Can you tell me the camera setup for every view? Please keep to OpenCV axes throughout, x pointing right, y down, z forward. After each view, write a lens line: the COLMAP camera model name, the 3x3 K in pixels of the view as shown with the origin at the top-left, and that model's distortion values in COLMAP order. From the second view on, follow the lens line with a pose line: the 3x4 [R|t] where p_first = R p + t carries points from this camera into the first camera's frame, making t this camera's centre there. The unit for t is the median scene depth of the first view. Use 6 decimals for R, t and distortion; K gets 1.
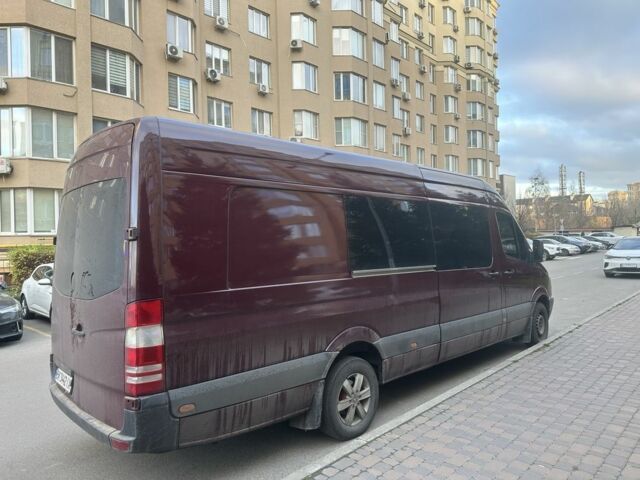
lens RADIAL K [[456.5, 0, 319.8], [0, 456.5, 236.7], [0, 0, 1]] dist [0.060098, -0.076284]
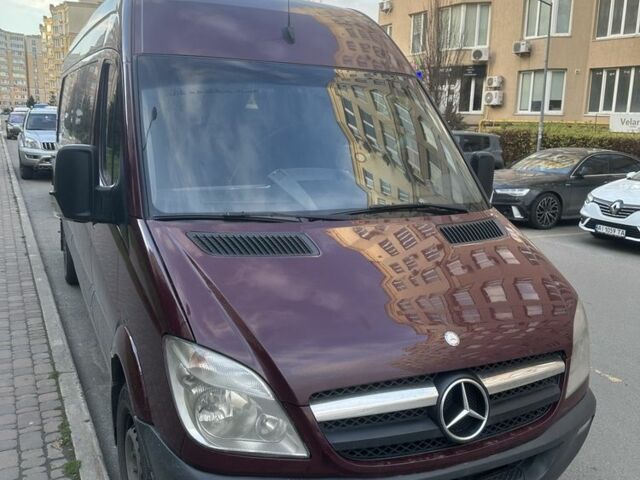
lens RADIAL K [[601.3, 0, 323.1], [0, 601.3, 243.4], [0, 0, 1]] dist [0.151056, -0.299922]
pose [[-0.329021, 0.208133, -0.921100, 1.050911], [-0.011829, 0.974424, 0.224407, -0.028021], [0.944249, 0.084731, -0.318144, 1.696948]]
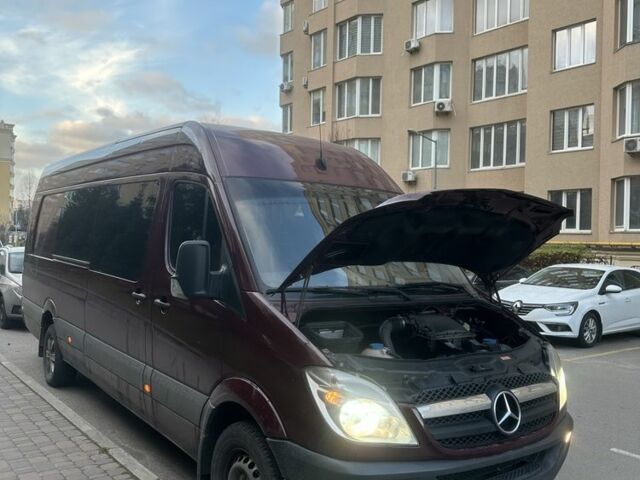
lens RADIAL K [[601.3, 0, 323.1], [0, 601.3, 243.4], [0, 0, 1]] dist [0.151056, -0.299922]
pose [[-0.148674, 0.025995, -0.988545, 1.283436], [-0.014784, 0.999484, 0.028506, -0.009722], [0.988776, 0.018852, -0.148213, 1.573246]]
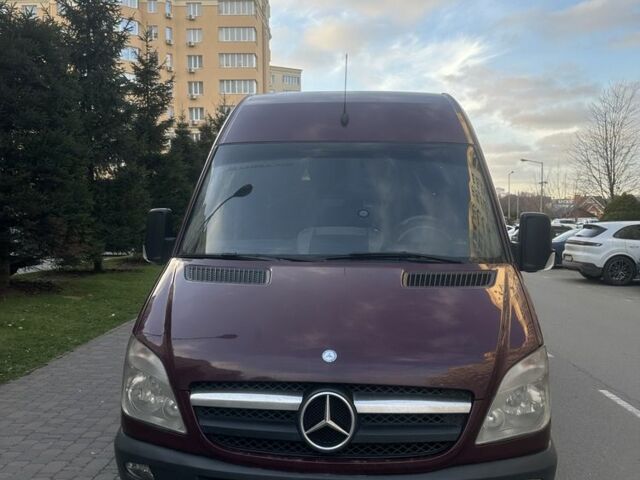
lens RADIAL K [[601.3, 0, 323.1], [0, 601.3, 243.4], [0, 0, 1]] dist [0.151056, -0.299922]
pose [[-0.748991, 0.047466, -0.660877, 0.956711], [0.019441, 0.998576, 0.049687, 0.018957], [0.662294, 0.024367, -0.748847, 1.994009]]
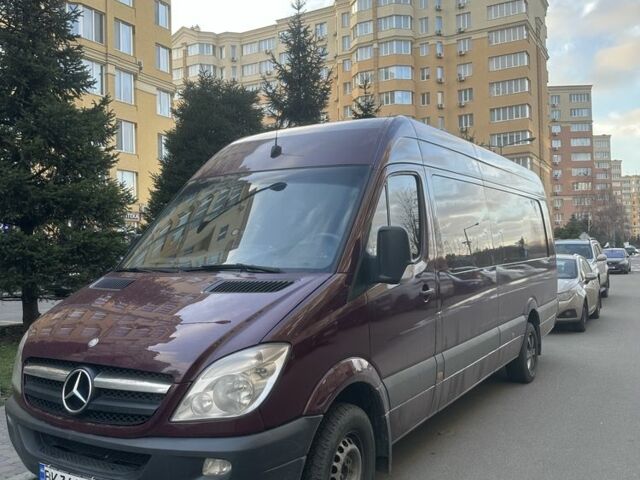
lens RADIAL K [[601.3, 0, 323.1], [0, 601.3, 243.4], [0, 0, 1]] dist [0.151056, -0.299922]
pose [[-0.968354, 0.037583, -0.246733, 0.577704], [0.043304, 0.998903, -0.017798, 0.051350], [0.245793, -0.027919, -0.968920, 2.293245]]
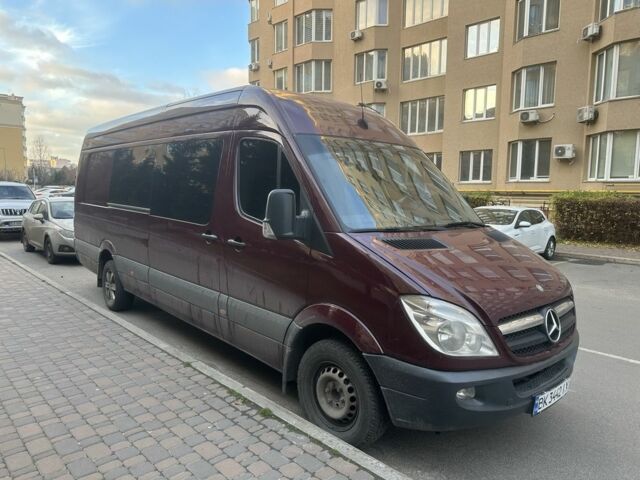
lens RADIAL K [[459.3, 0, 323.5], [0, 459.3, 235.8], [0, 0, 1]] dist [0.070517, -0.111757]
pose [[-0.049964, 0.119739, -0.991547, 1.229443], [-0.009286, 0.992689, 0.120345, -0.003469], [0.998708, 0.015220, -0.048487, 1.412213]]
